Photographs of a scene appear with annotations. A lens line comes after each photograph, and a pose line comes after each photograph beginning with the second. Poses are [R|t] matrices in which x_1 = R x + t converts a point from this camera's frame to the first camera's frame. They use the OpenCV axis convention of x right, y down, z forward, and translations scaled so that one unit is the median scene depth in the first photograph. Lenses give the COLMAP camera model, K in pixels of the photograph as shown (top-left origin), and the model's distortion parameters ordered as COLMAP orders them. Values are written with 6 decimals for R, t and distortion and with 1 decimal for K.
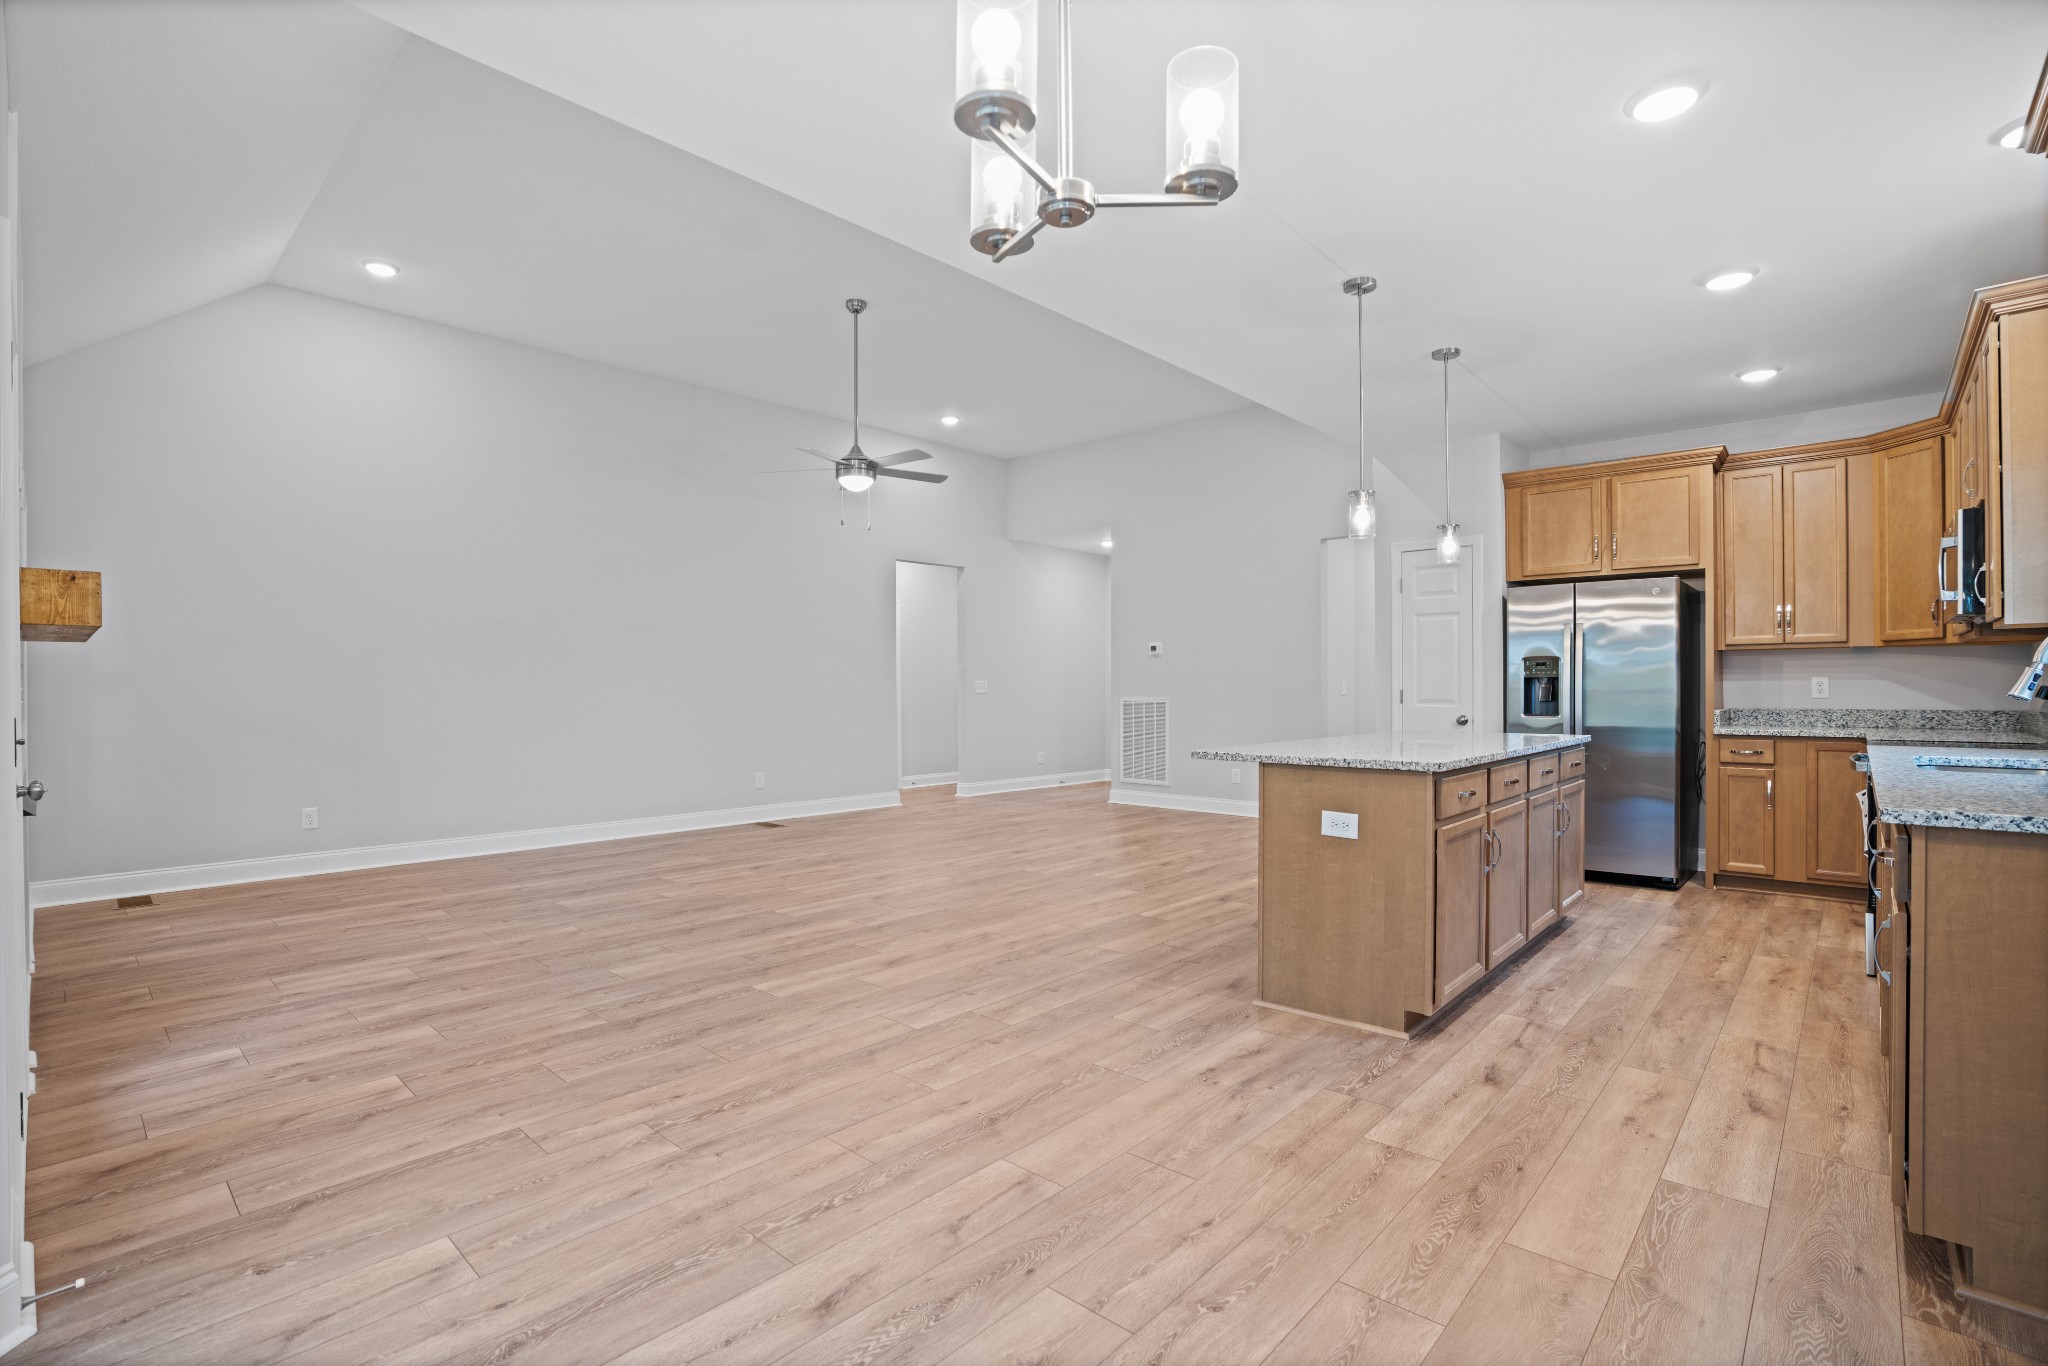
lens RADIAL K [[953.7, 0, 1014.3], [0, 953.7, 698.9], [0, 0, 1]] dist [-0.070863, 0.027730]
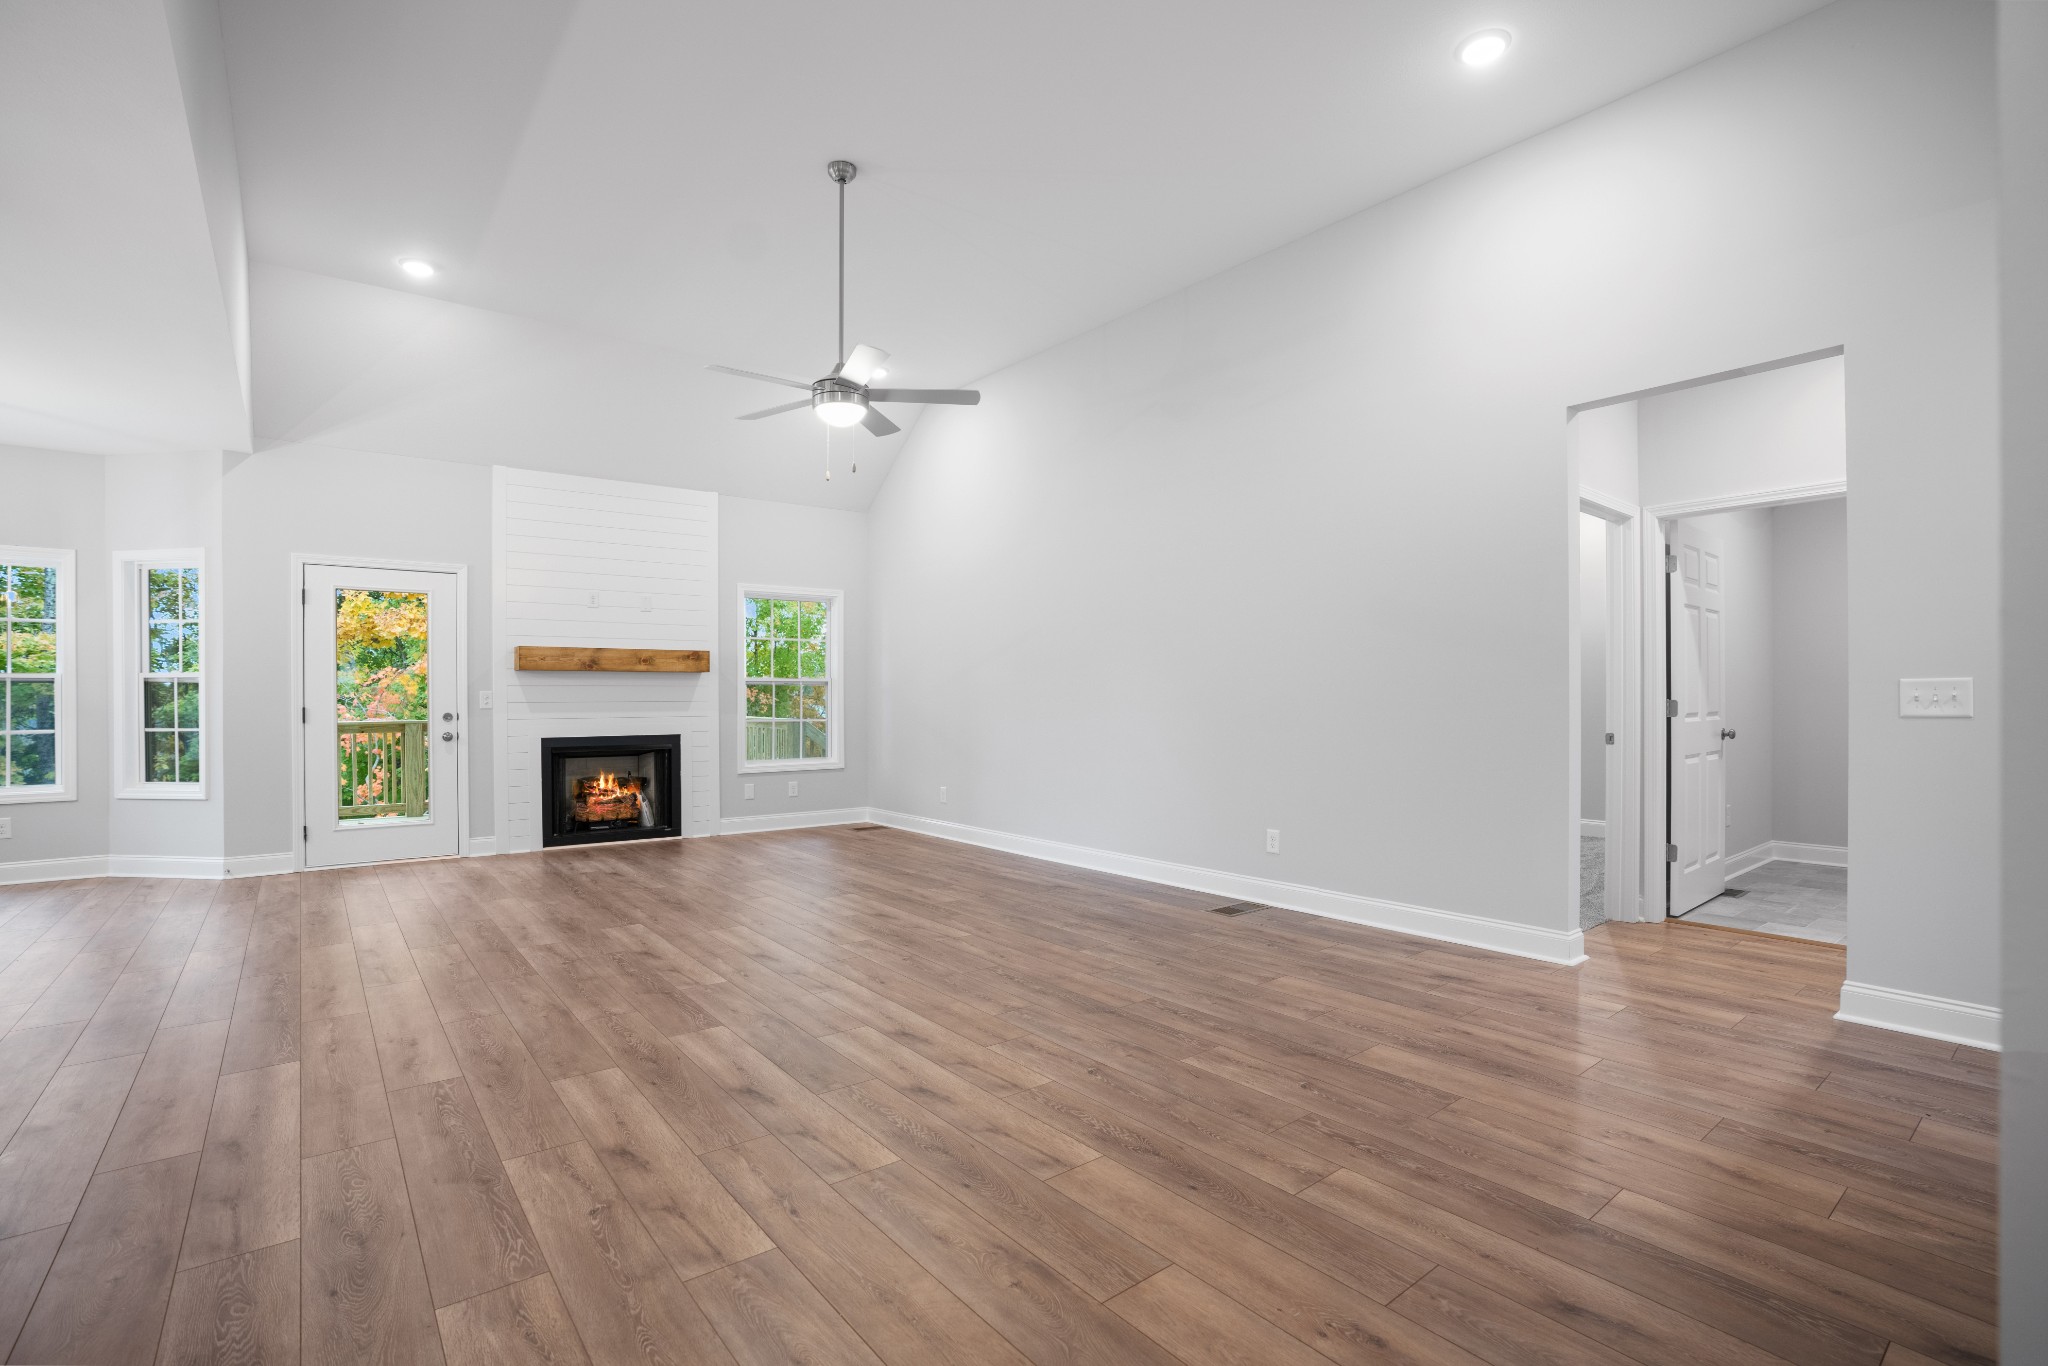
lens RADIAL K [[943.8, 0, 1020.9], [0, 943.8, 704.7], [0, 0, 1]] dist [-0.070395, 0.025399]
pose [[-0.156433, 0.014639, -0.987580, 0.821127], [-0.010258, 0.999812, 0.016445, -0.031659], [0.987635, 0.012704, -0.156253, 1.981945]]
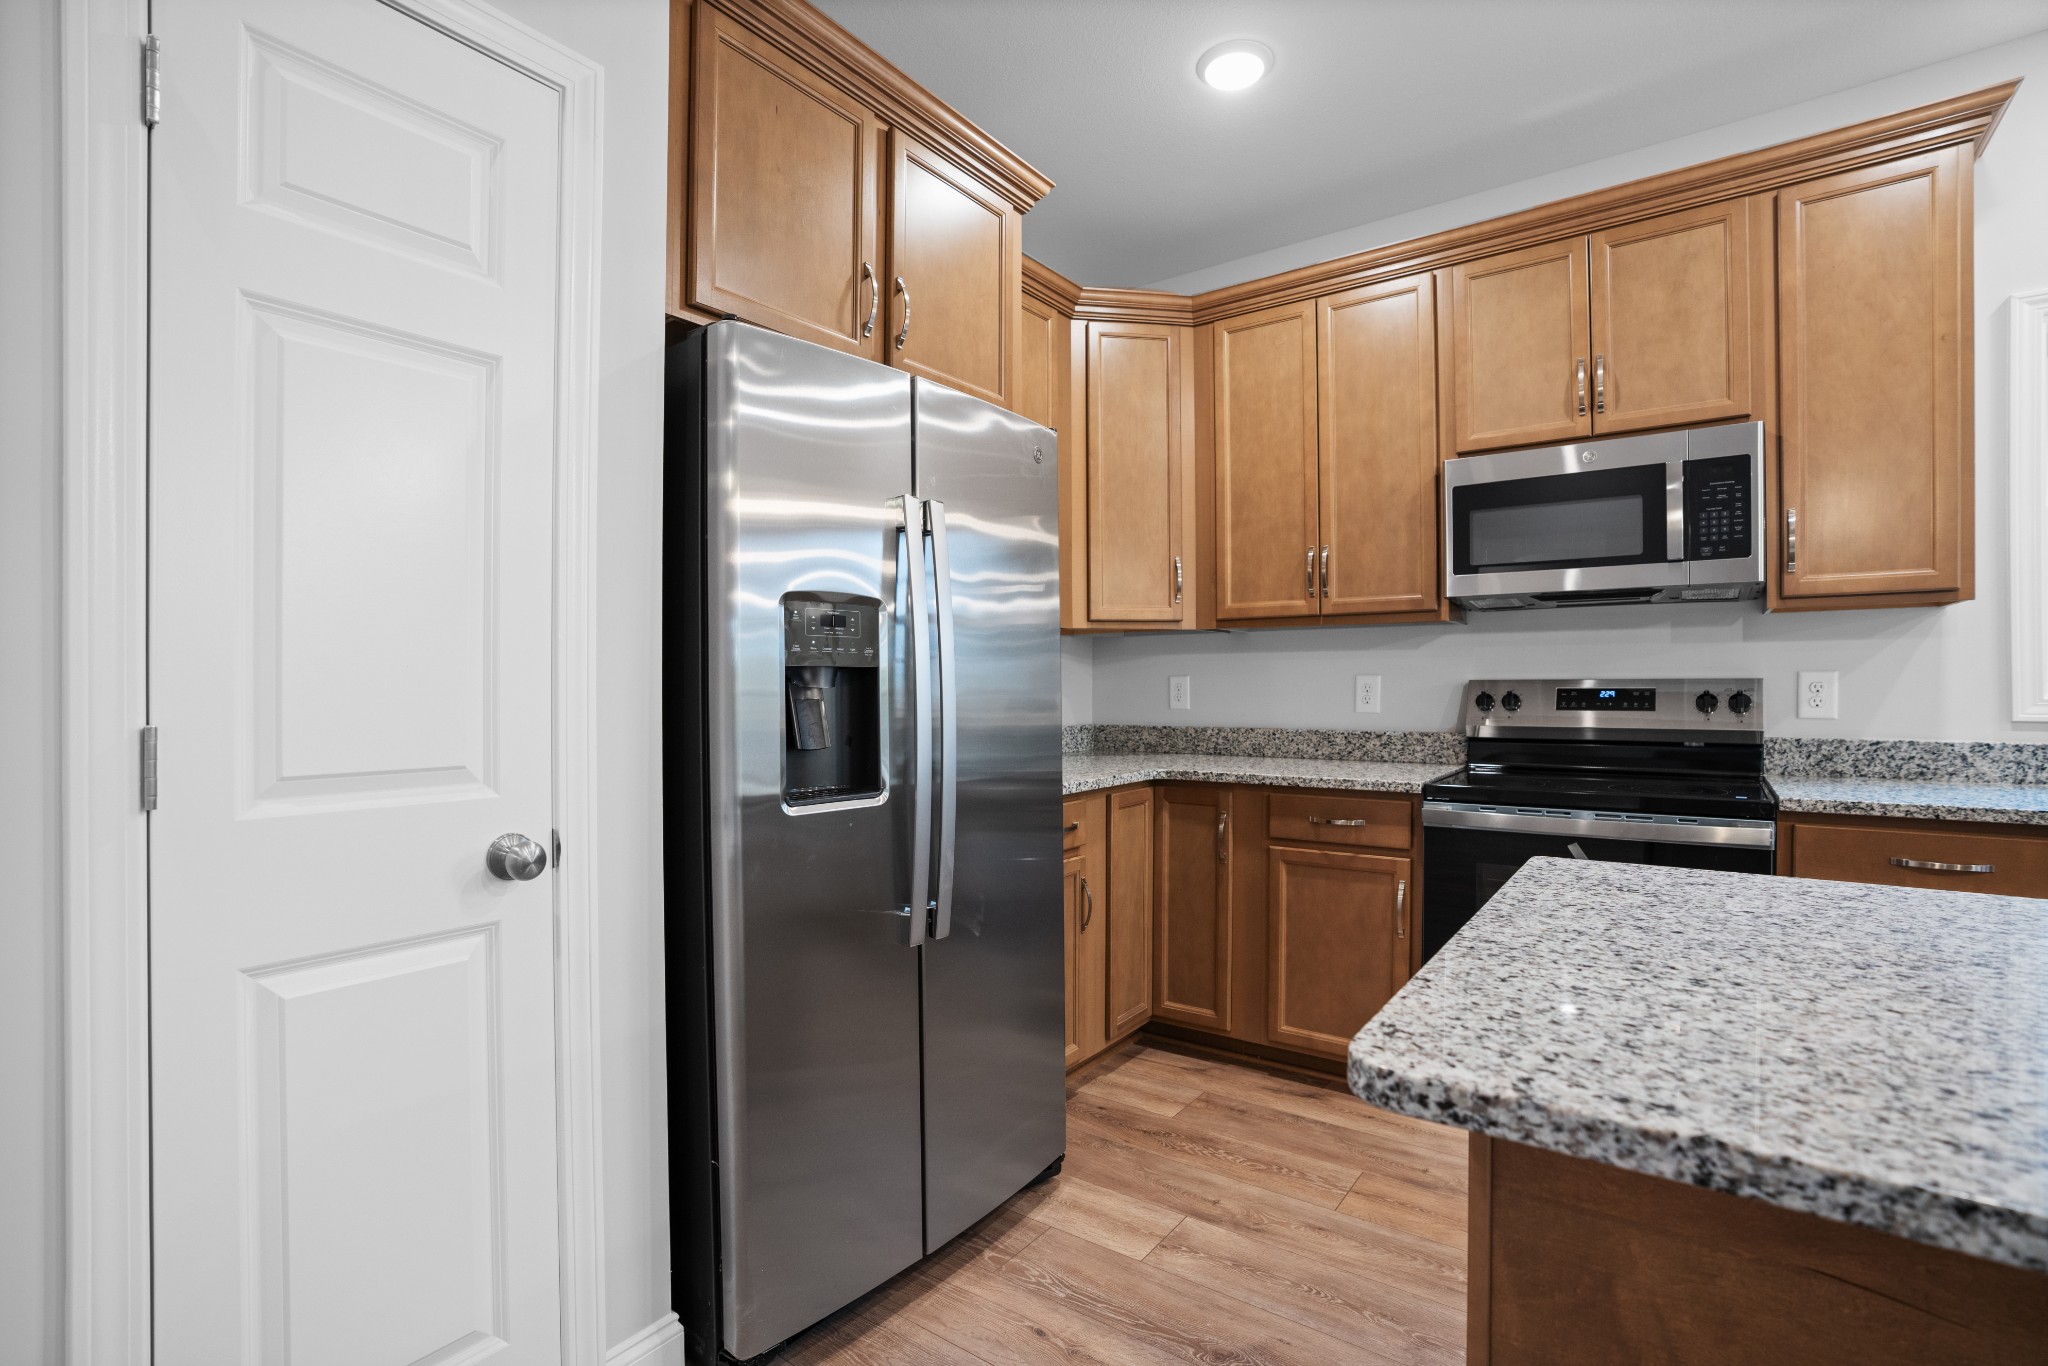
lens RADIAL K [[953.7, 0, 1014.3], [0, 953.7, 698.9], [0, 0, 1]] dist [-0.070863, 0.027730]
pose [[-0.100869, -0.007111, 0.994874, 0.392684], [0.017955, 0.999799, 0.008966, -0.021382], [-0.994738, 0.018767, -0.100721, 1.444247]]
